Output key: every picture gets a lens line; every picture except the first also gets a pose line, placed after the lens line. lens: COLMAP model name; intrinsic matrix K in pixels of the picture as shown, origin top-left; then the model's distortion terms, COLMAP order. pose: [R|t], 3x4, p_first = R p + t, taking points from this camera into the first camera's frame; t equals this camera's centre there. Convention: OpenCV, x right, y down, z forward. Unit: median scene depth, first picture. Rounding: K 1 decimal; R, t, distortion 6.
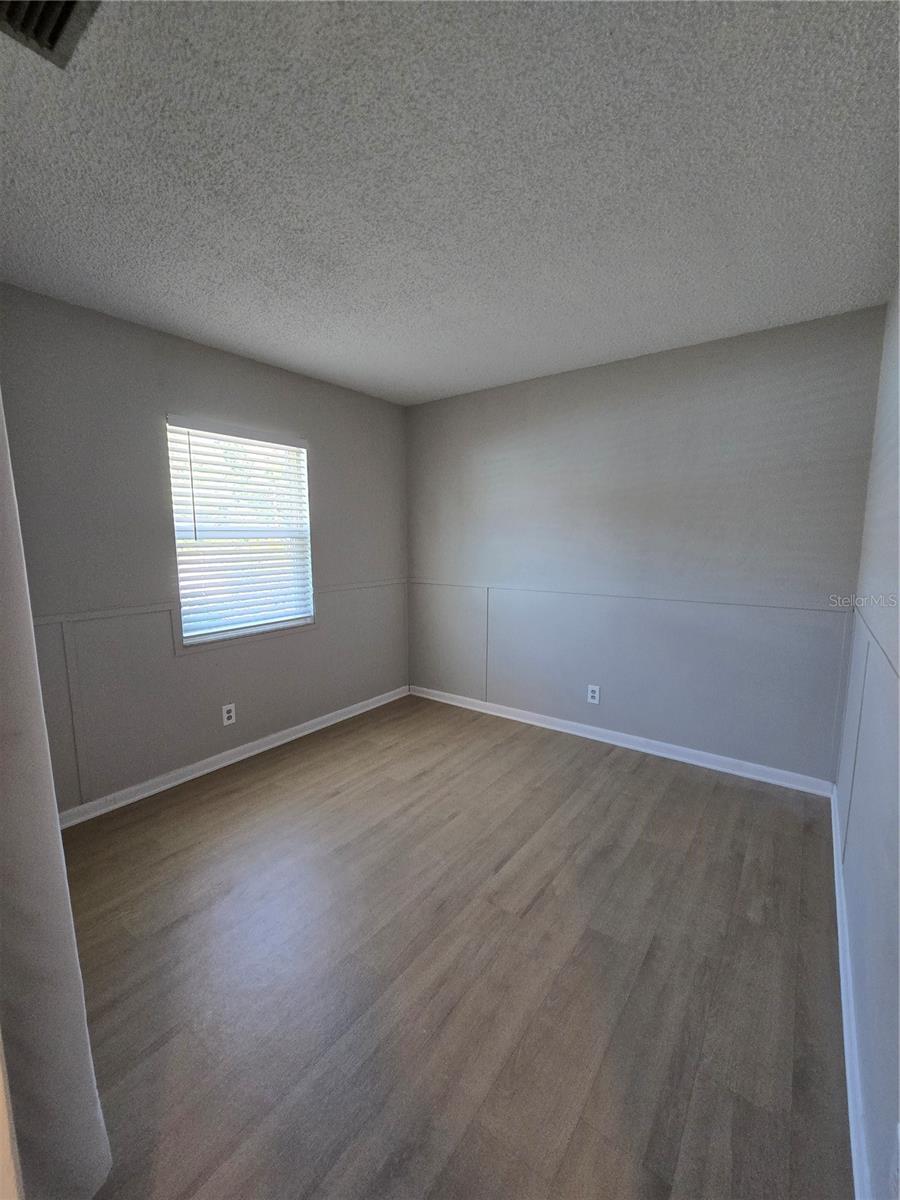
lens RADIAL K [[490.7, 0, 446.7], [0, 490.7, 602.5], [0, 0, 1]] dist [-0.003809, 0.002361]
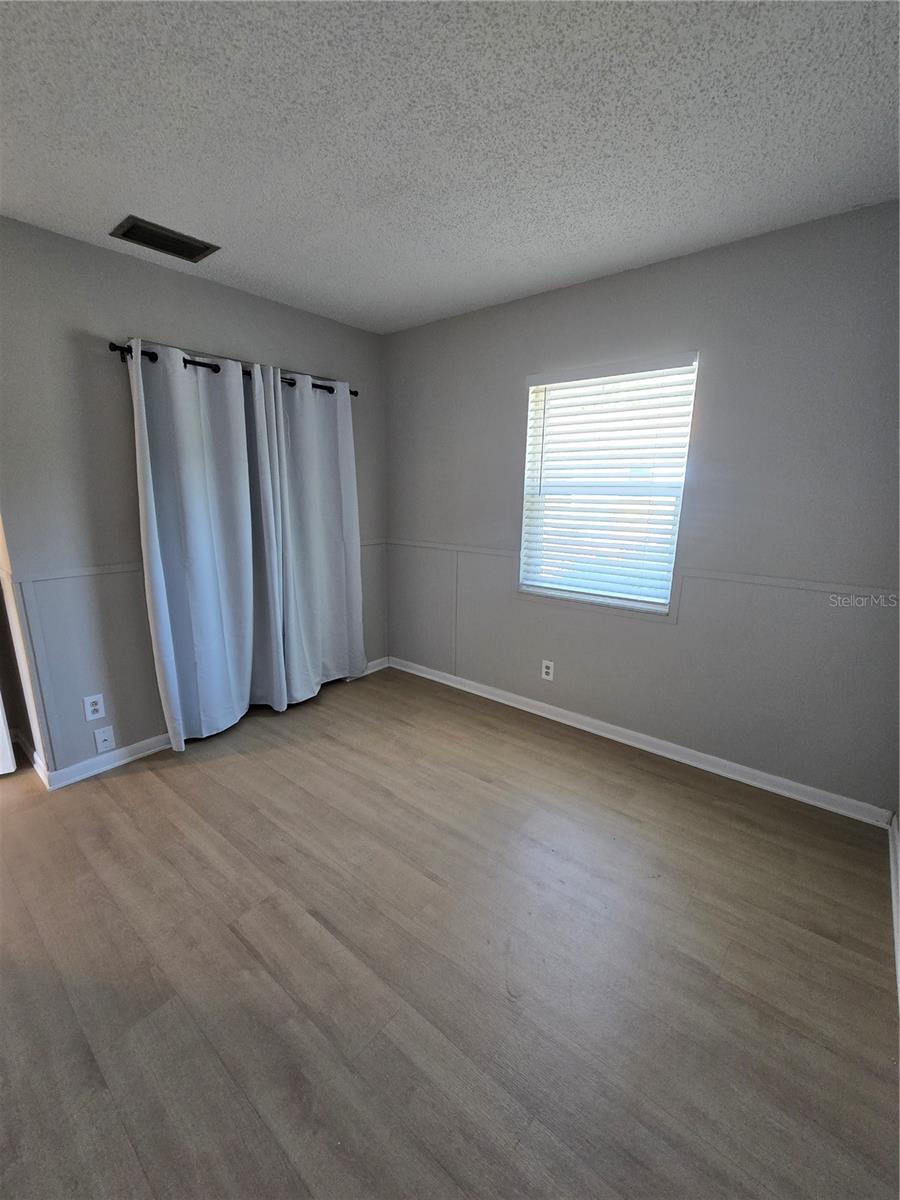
lens RADIAL K [[490.7, 0, 446.2], [0, 490.7, 600.6], [0, 0, 1]] dist [-0.003809, 0.002361]
pose [[-0.043966, 0.231312, -0.971886, 0.692956], [-0.137313, 0.962194, 0.235217, -0.161329], [0.989551, 0.143794, -0.010542, 1.042540]]
